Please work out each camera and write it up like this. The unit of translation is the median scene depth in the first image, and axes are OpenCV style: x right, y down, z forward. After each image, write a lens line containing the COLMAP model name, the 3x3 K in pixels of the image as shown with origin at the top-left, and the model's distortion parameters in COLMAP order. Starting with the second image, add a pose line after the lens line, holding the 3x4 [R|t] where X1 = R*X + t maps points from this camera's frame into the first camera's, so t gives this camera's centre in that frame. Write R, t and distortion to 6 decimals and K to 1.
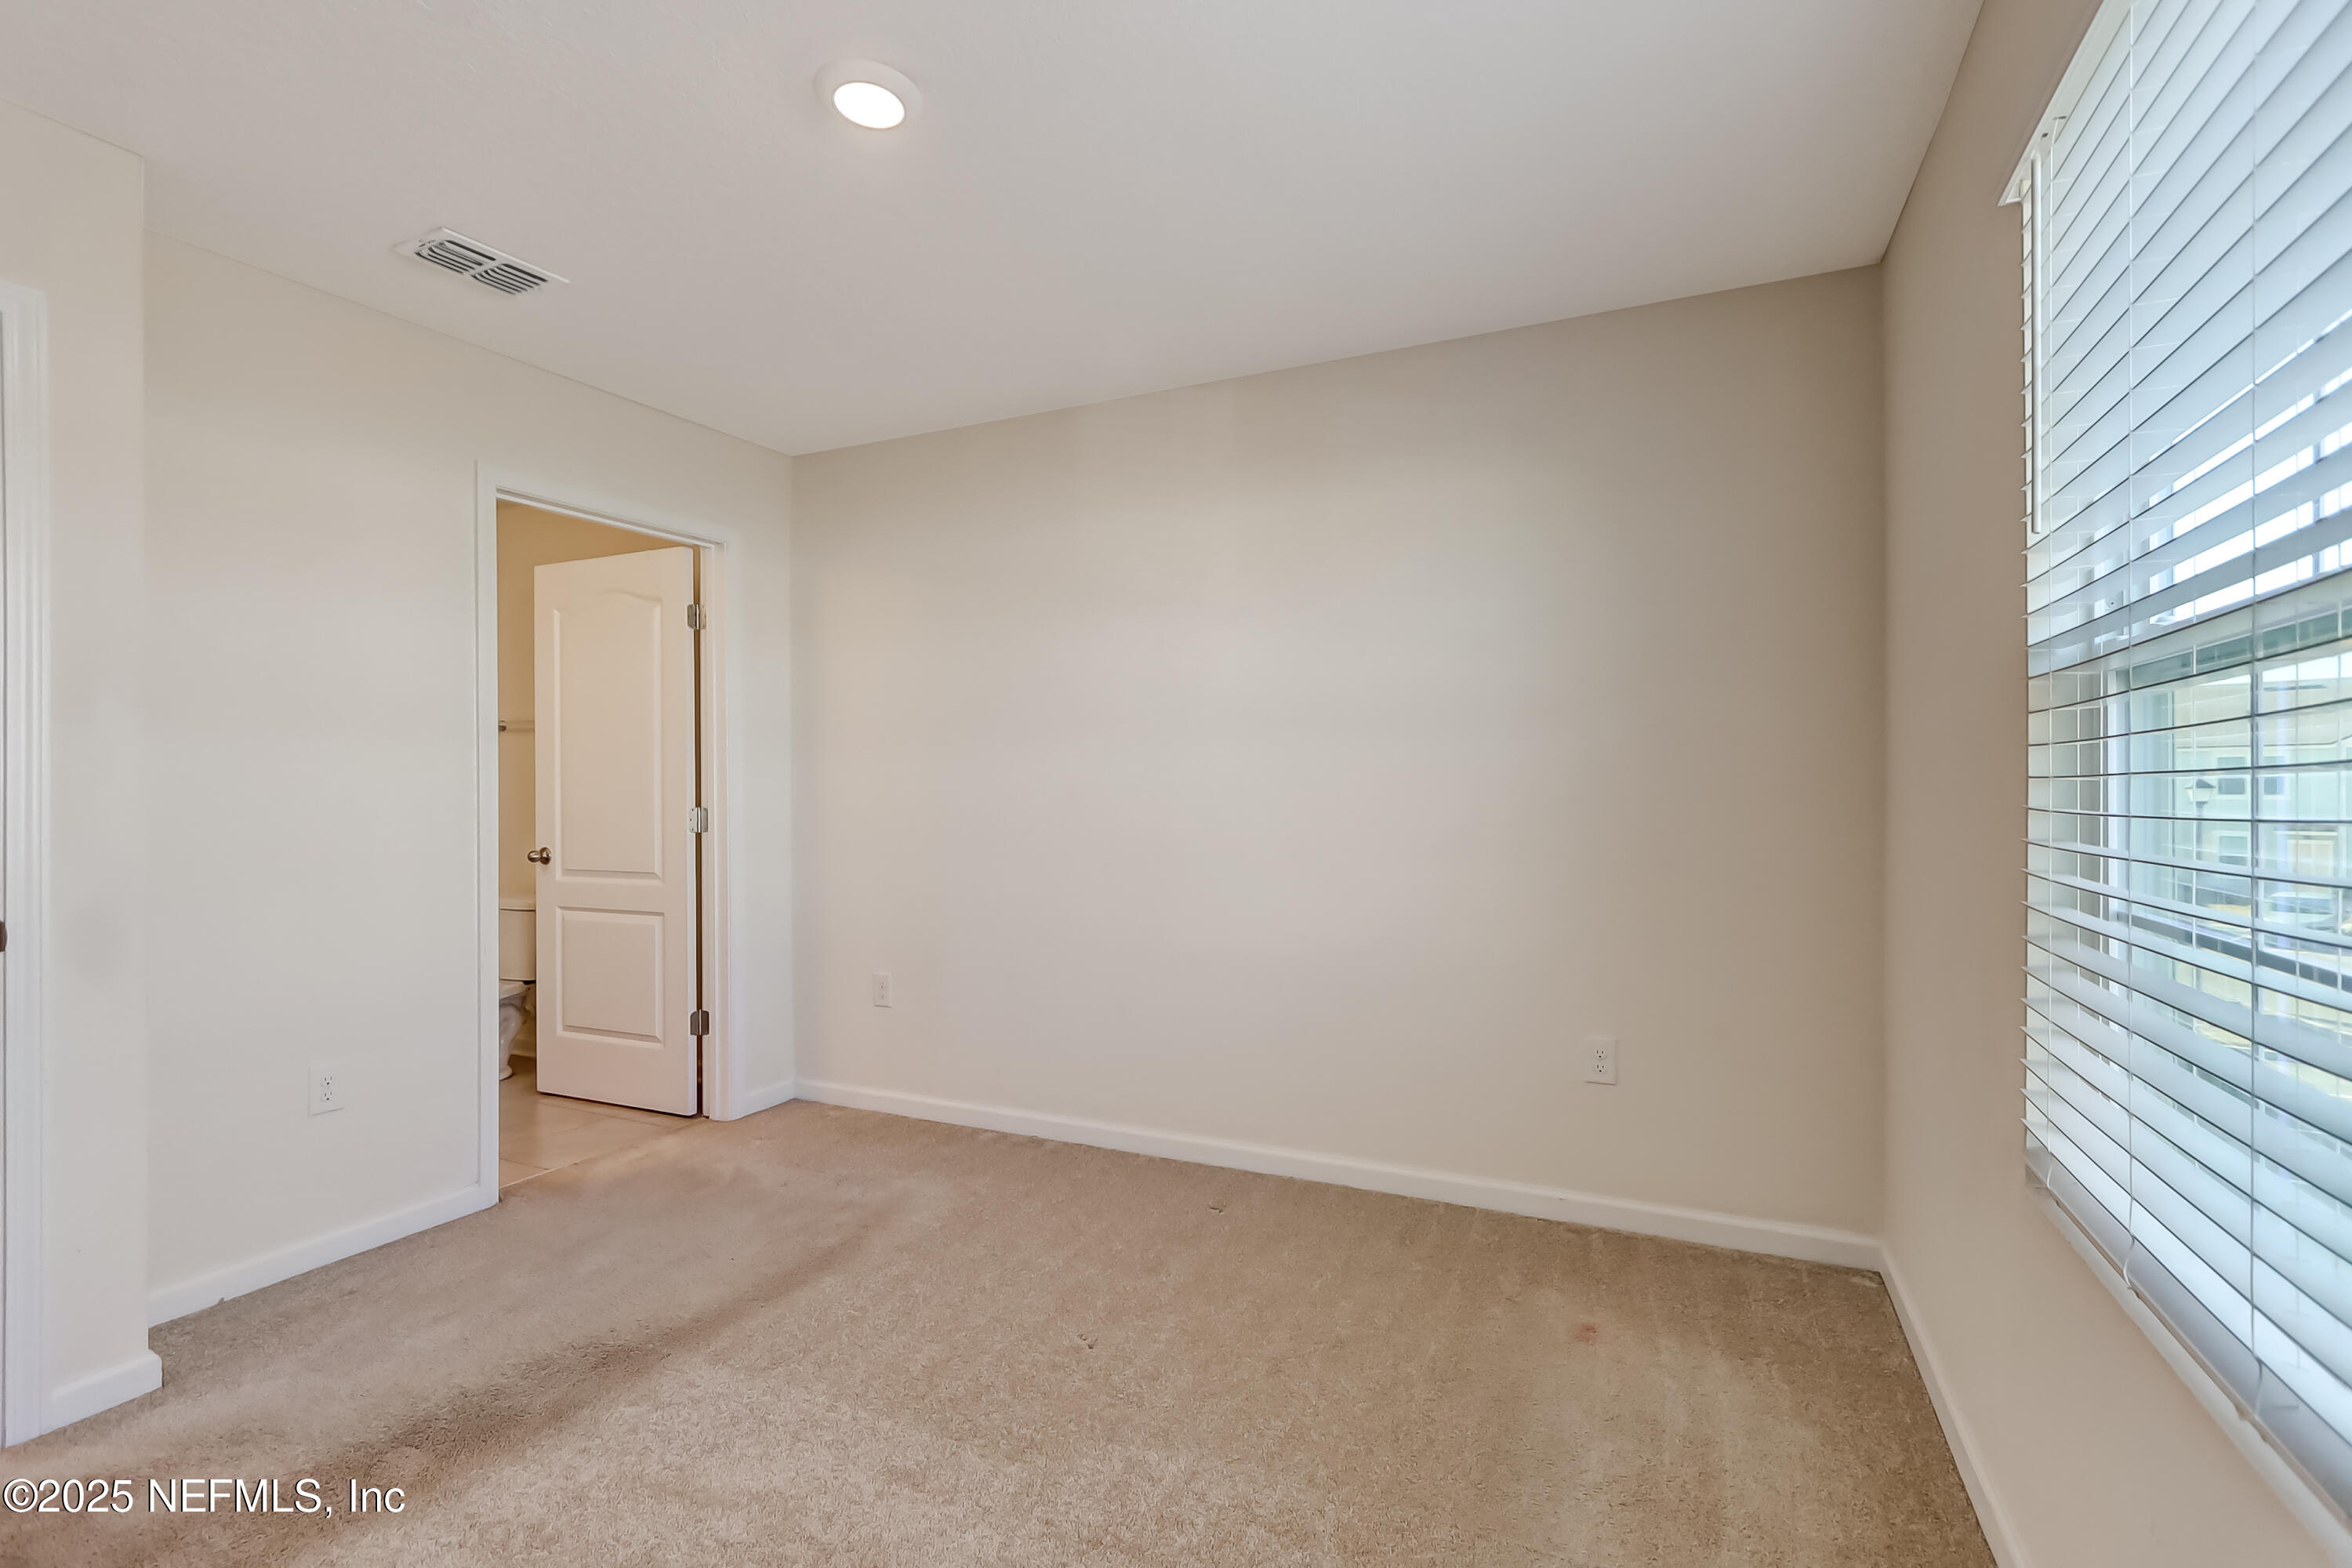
lens RADIAL K [[1084.0, 0, 1176.0], [0, 1084.0, 784.0], [0, 0, 1]] dist [0.003020, 0.000436]
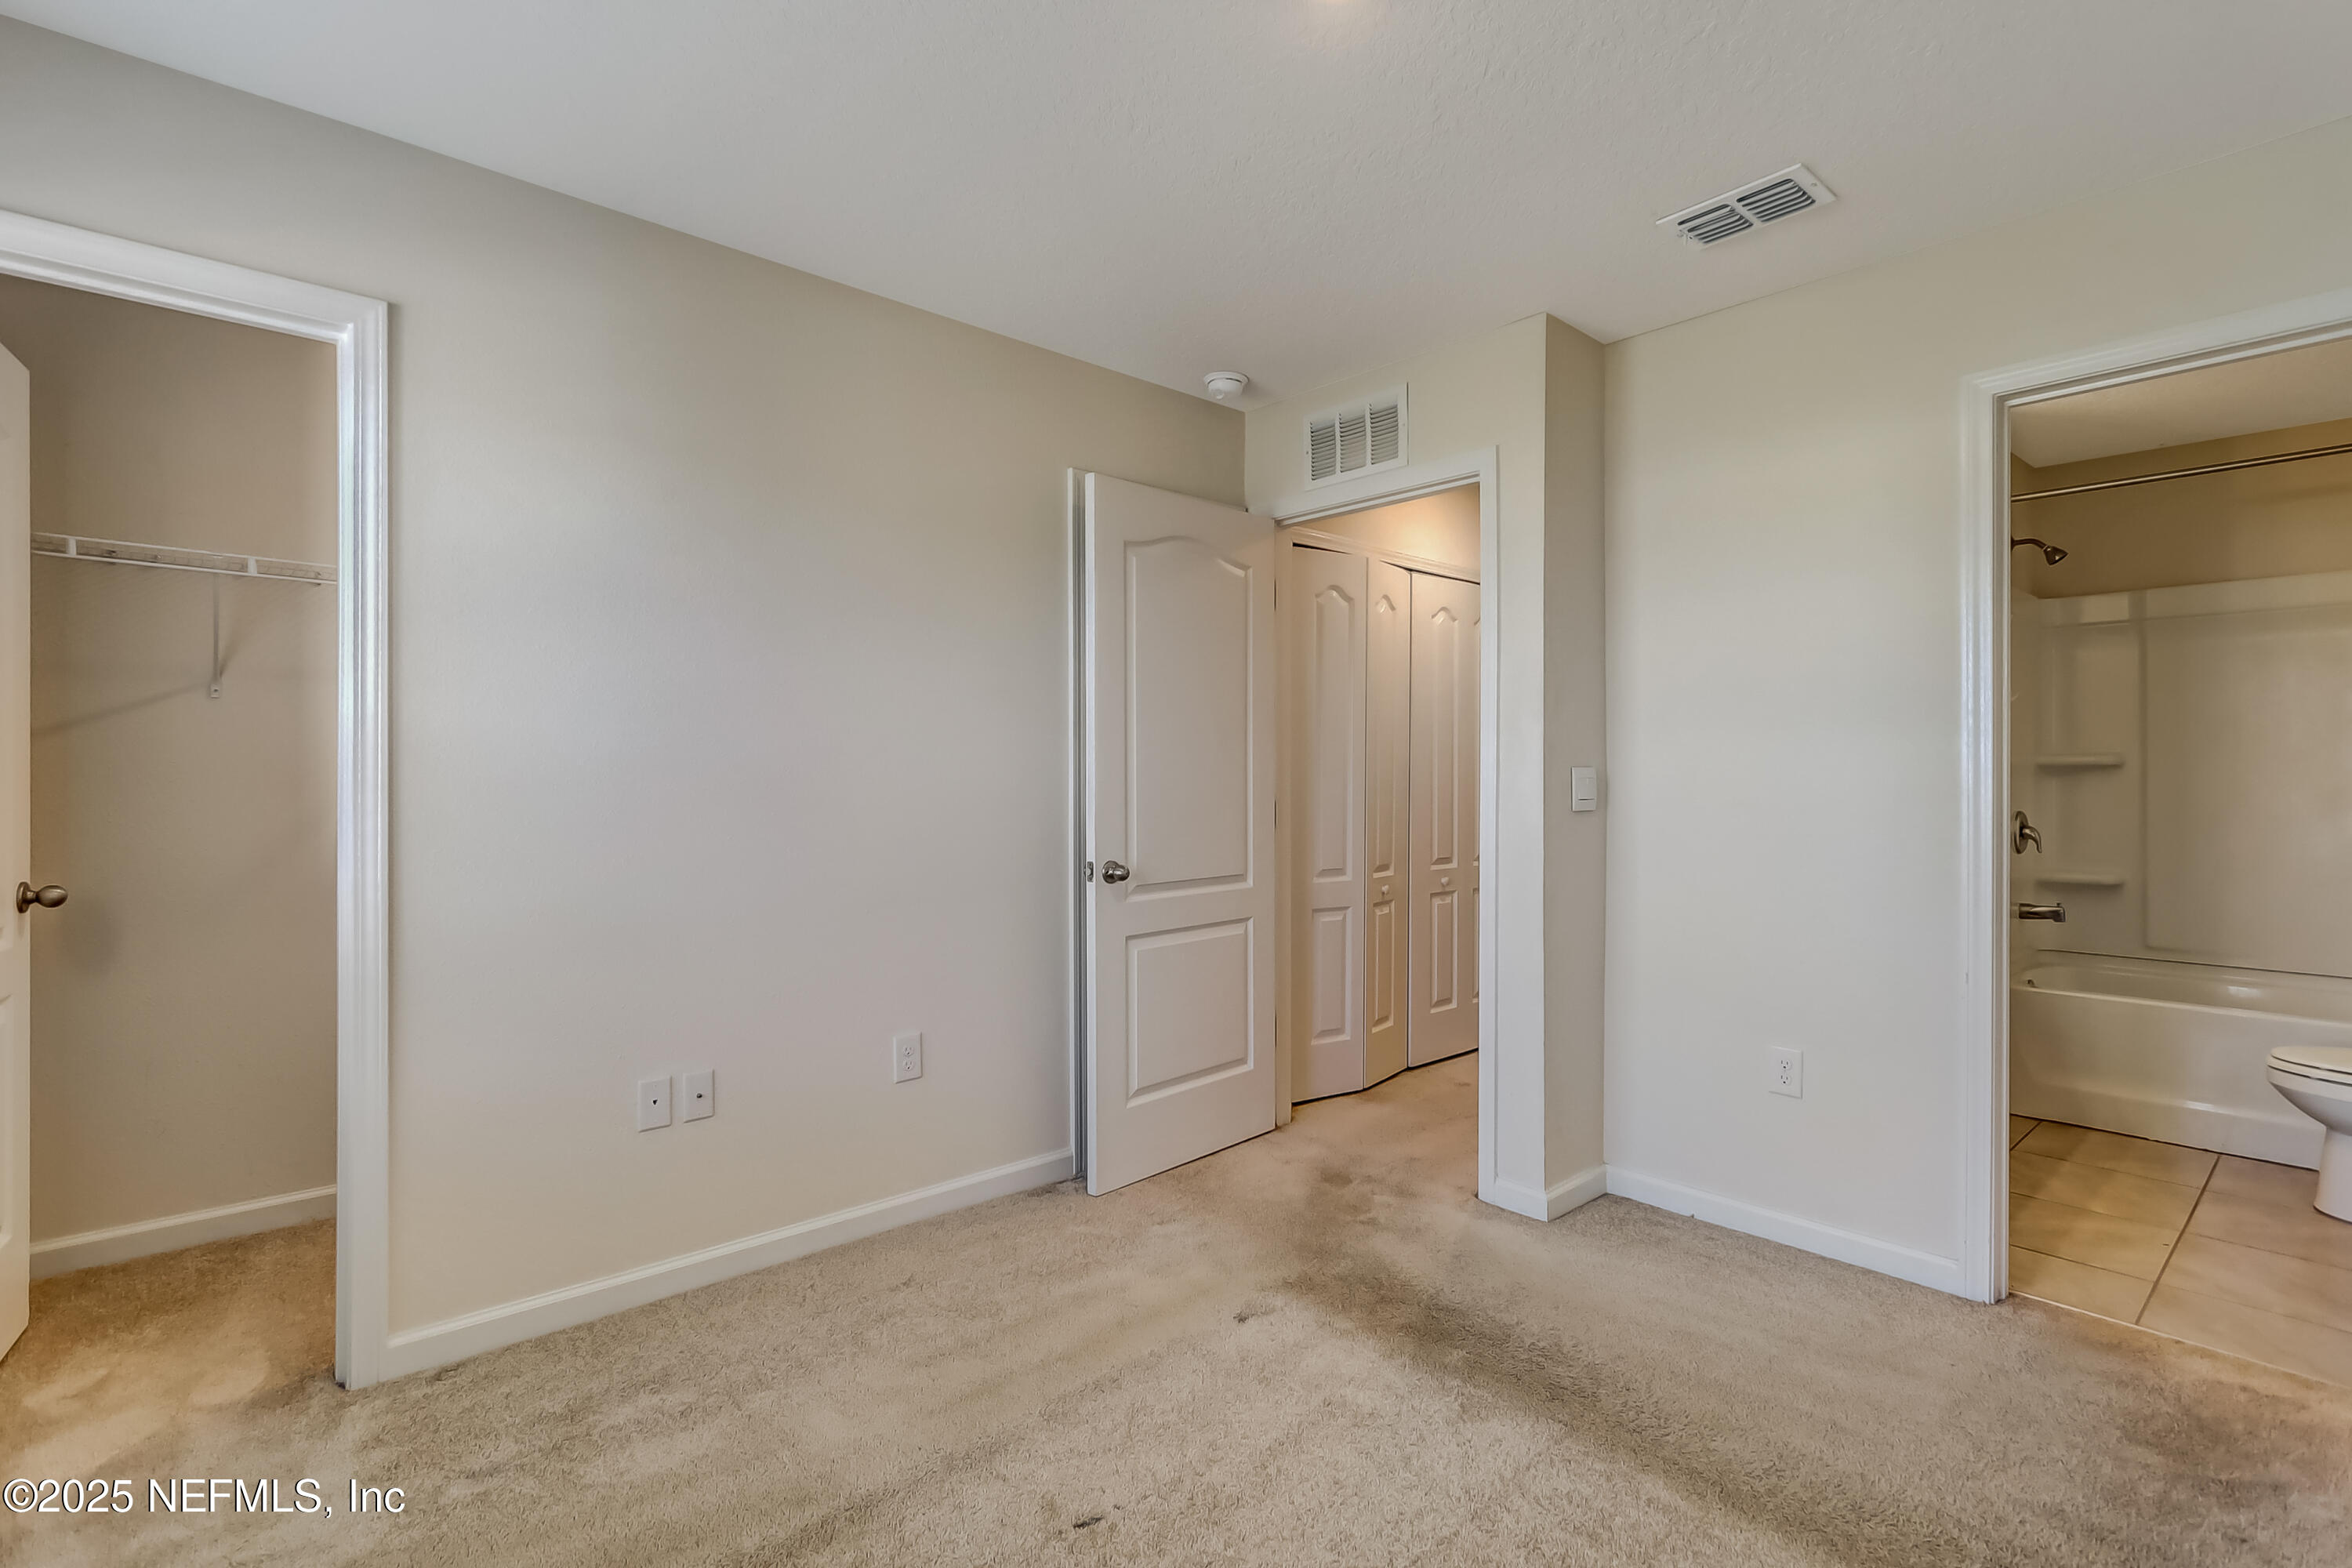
lens RADIAL K [[1084.0, 0, 1176.0], [0, 1084.0, 784.0], [0, 0, 1]] dist [0.003020, 0.000436]
pose [[-0.393703, 0.005118, -0.919224, 0.408794], [0.005240, 0.999981, 0.003323, 0.001923], [0.919223, -0.003509, -0.393722, 0.937131]]
